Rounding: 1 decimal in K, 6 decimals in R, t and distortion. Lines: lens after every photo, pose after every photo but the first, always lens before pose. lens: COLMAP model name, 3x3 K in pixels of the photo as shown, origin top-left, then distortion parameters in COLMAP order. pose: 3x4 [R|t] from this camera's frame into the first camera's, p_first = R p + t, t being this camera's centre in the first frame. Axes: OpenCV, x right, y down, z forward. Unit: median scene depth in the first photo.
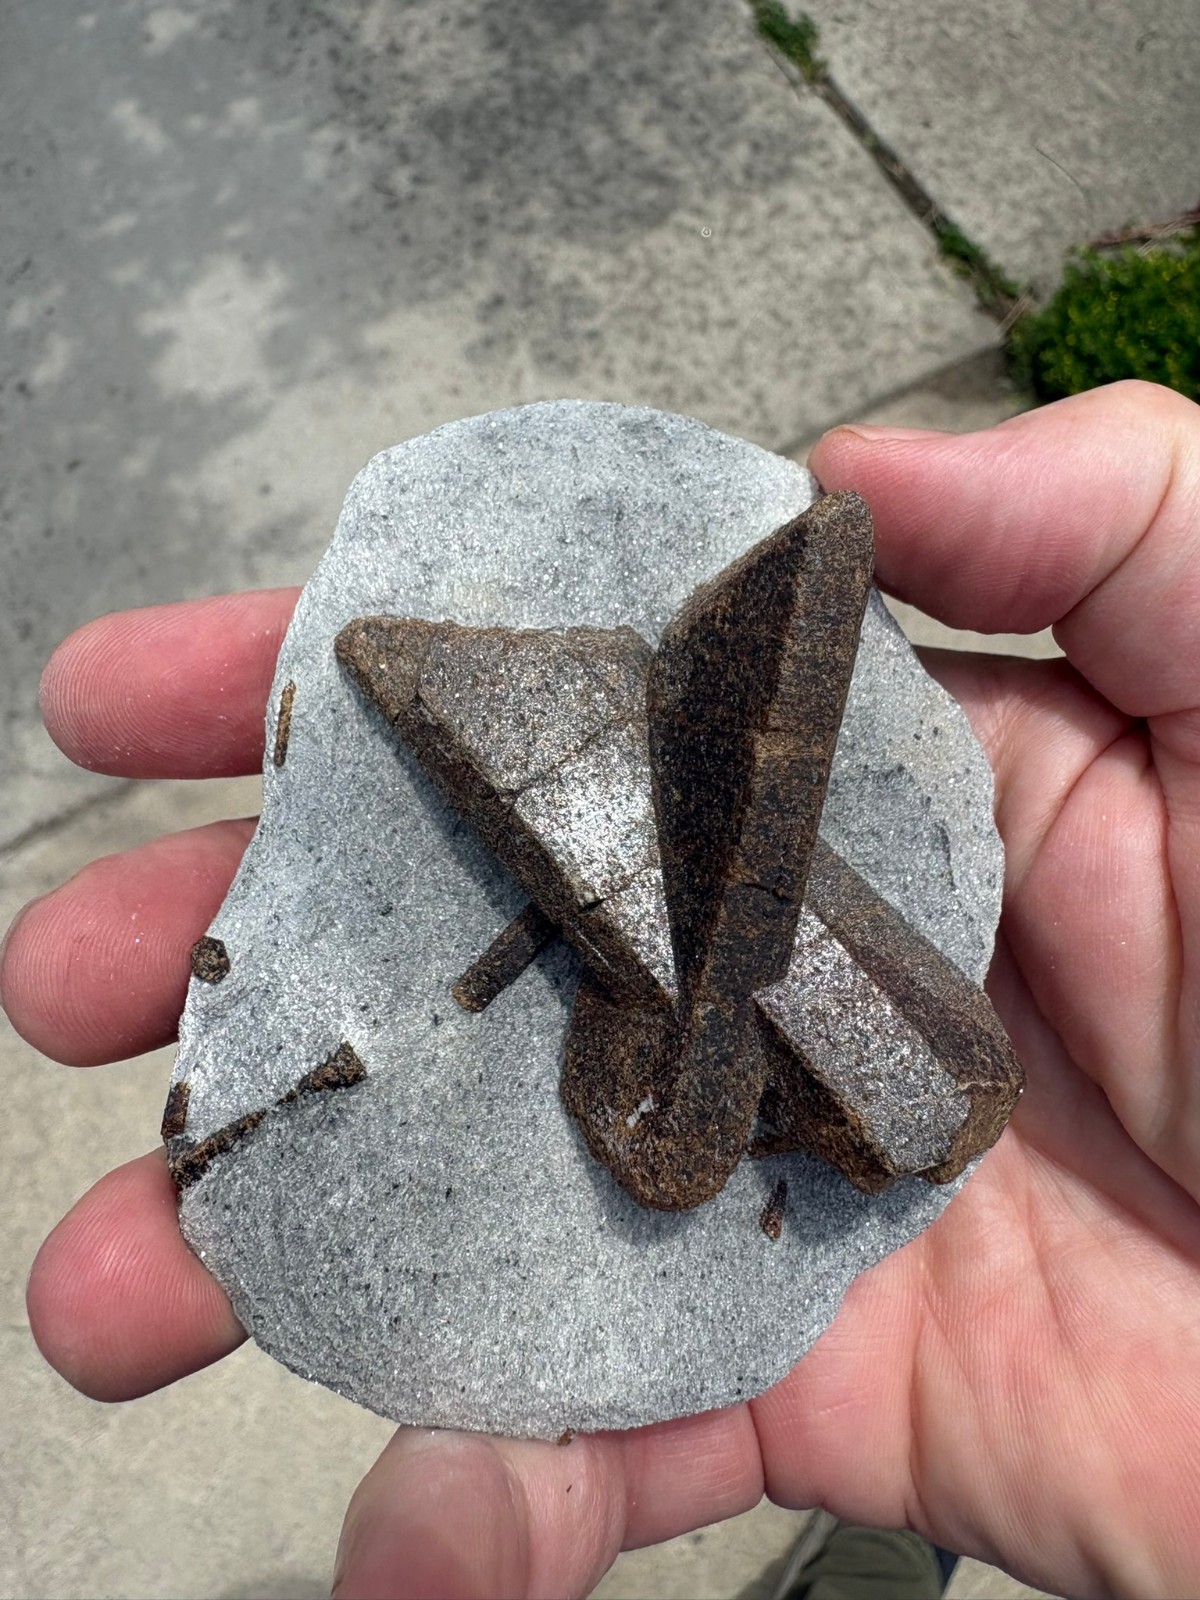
lens RADIAL K [[1228.1, 0, 596.6], [0, 1228.1, 626.9], [0, 0, 1]] dist [-0.000248, 0.003439]
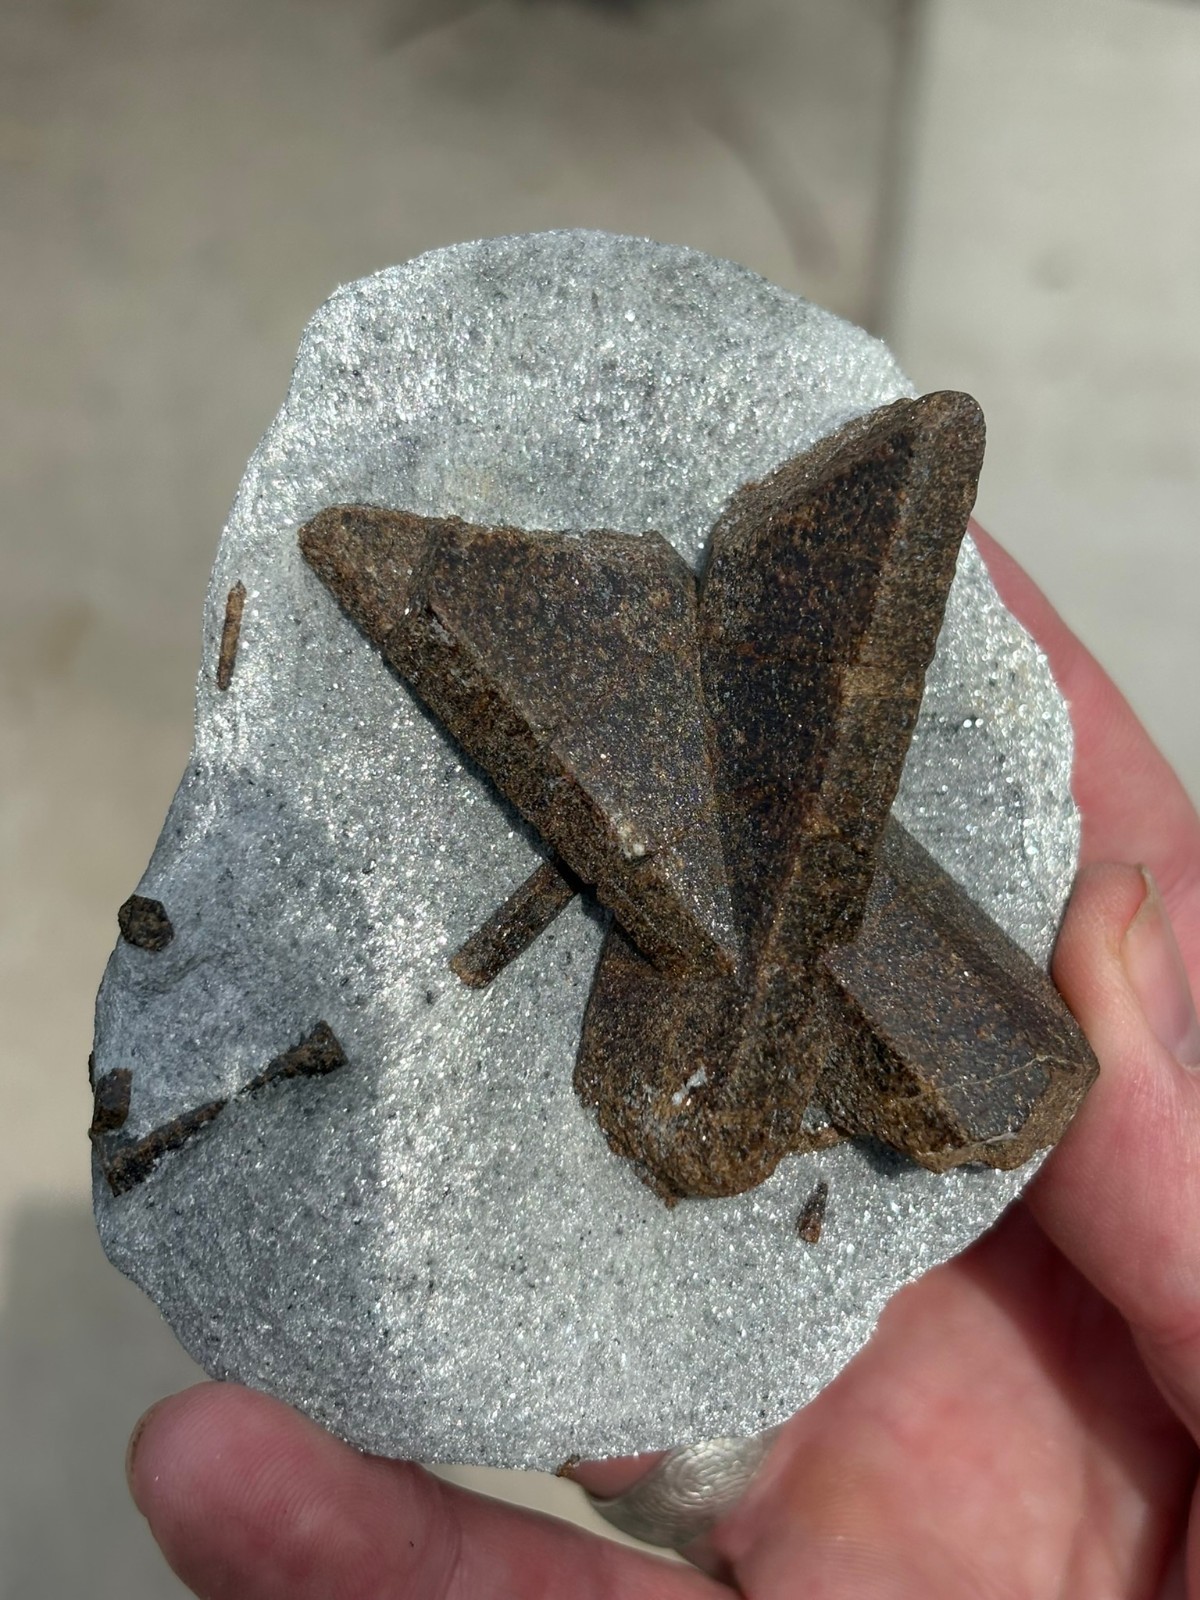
lens RADIAL K [[2529.3, 0, 589.6], [0, 2529.3, 805.9], [0, 0, 1]] dist [0.195215, -0.102538]
pose [[0.983014, 0.028269, 0.181343, -0.350620], [-0.051504, 0.990854, 0.124726, -0.031100], [-0.176158, -0.131947, 0.975478, -0.707015]]
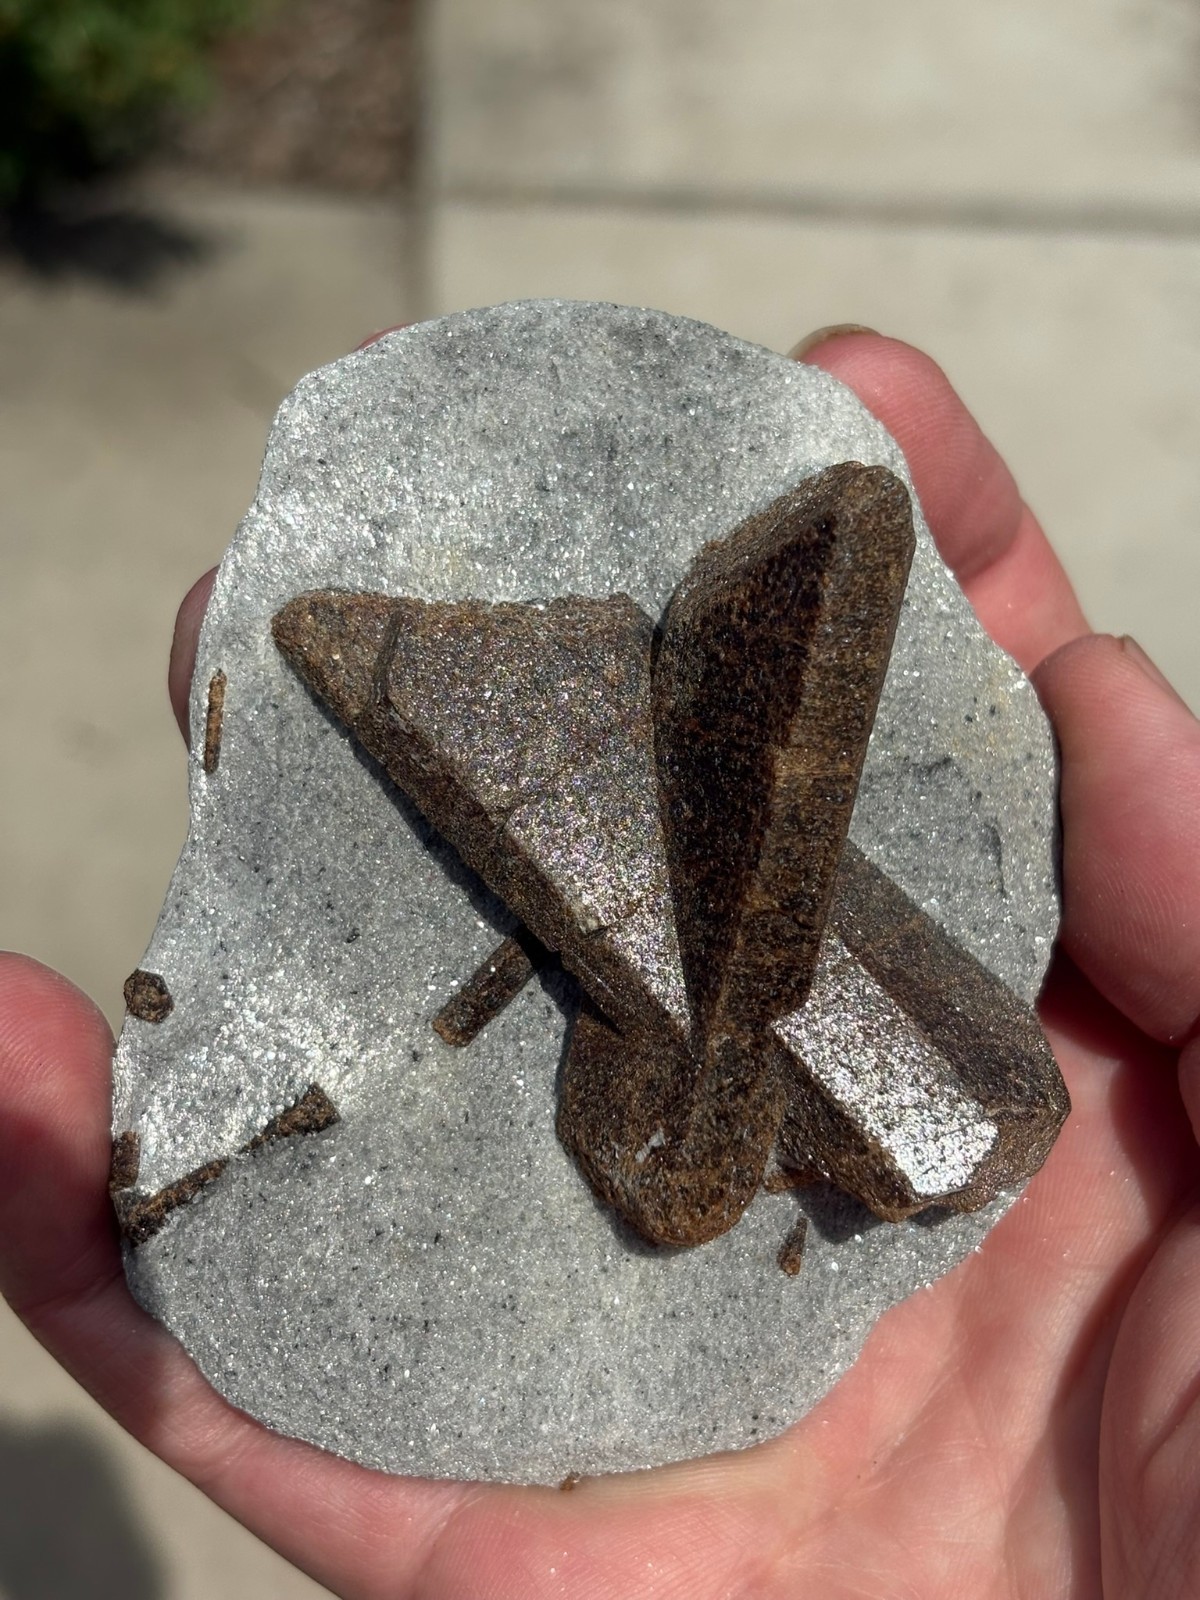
lens RADIAL K [[2508.1, 0, 584.0], [0, 2508.1, 811.7], [0, 0, 1]] dist [0.188024, -0.090148]
pose [[0.998724, -0.020025, 0.046360, -0.092373], [0.009000, 0.973902, 0.226792, -0.270134], [-0.049692, -0.226085, 0.972839, -0.753410]]
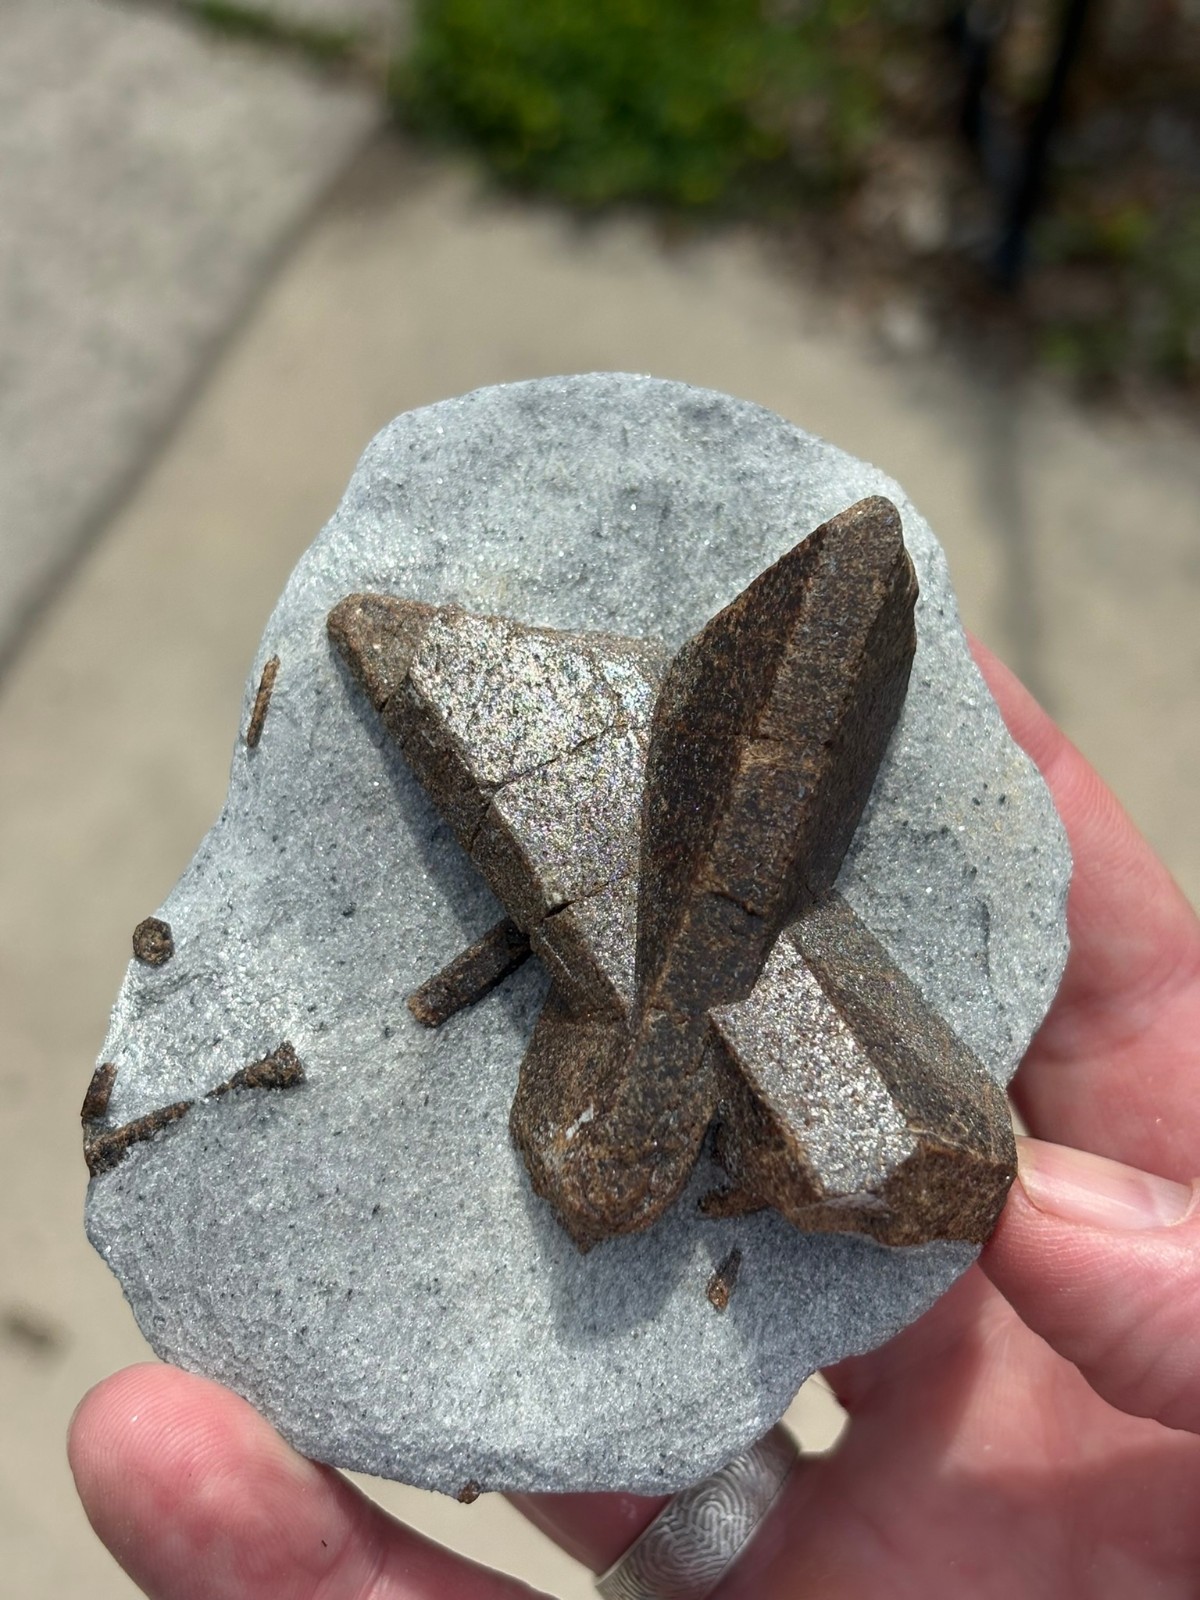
lens RADIAL K [[2529.3, 0, 589.6], [0, 2529.3, 805.9], [0, 0, 1]] dist [0.195215, -0.102538]
pose [[0.986046, 0.114717, -0.120639, 0.234618], [-0.116565, 0.993148, -0.008358, 0.155851], [0.118853, 0.022304, 0.992661, -0.890698]]
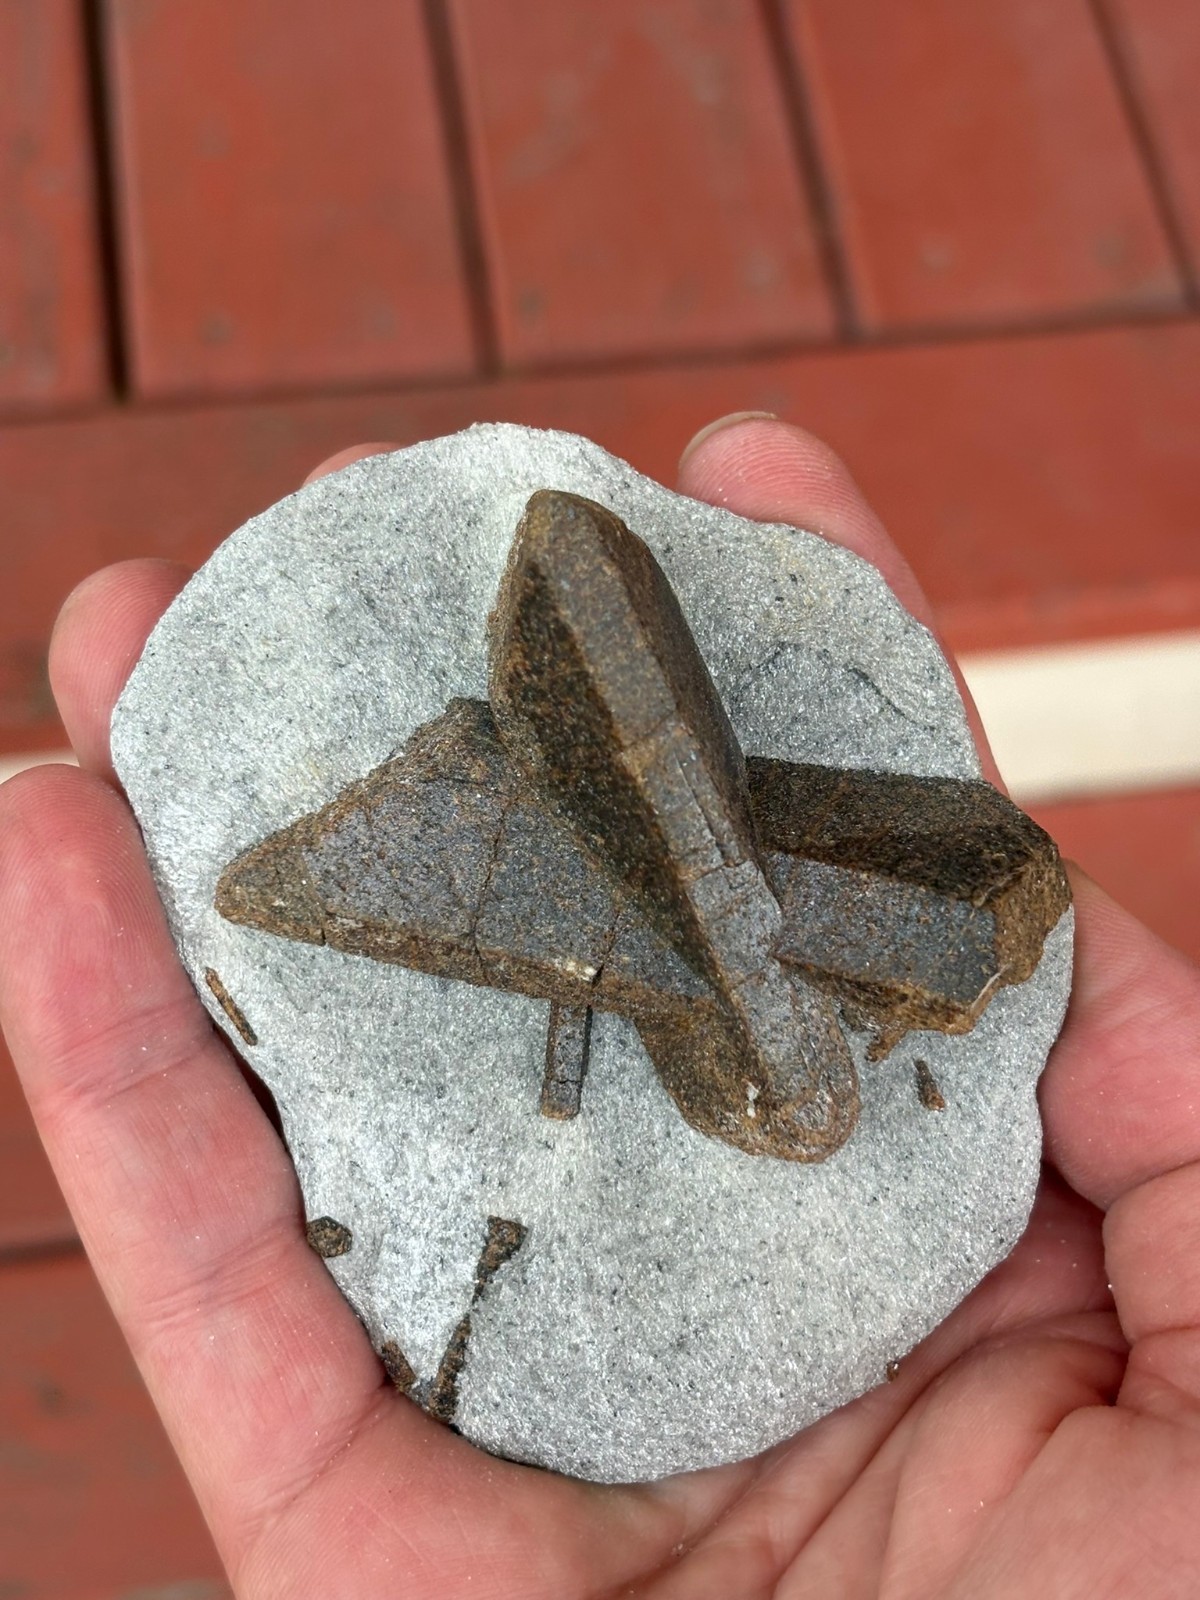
lens RADIAL K [[2529.3, 0, 589.6], [0, 2529.3, 805.9], [0, 0, 1]] dist [0.195215, -0.102538]
pose [[0.792216, -0.604158, -0.085948, 0.244922], [0.605930, 0.762068, 0.228258, -0.345983], [-0.072406, -0.232908, 0.969800, -0.952593]]
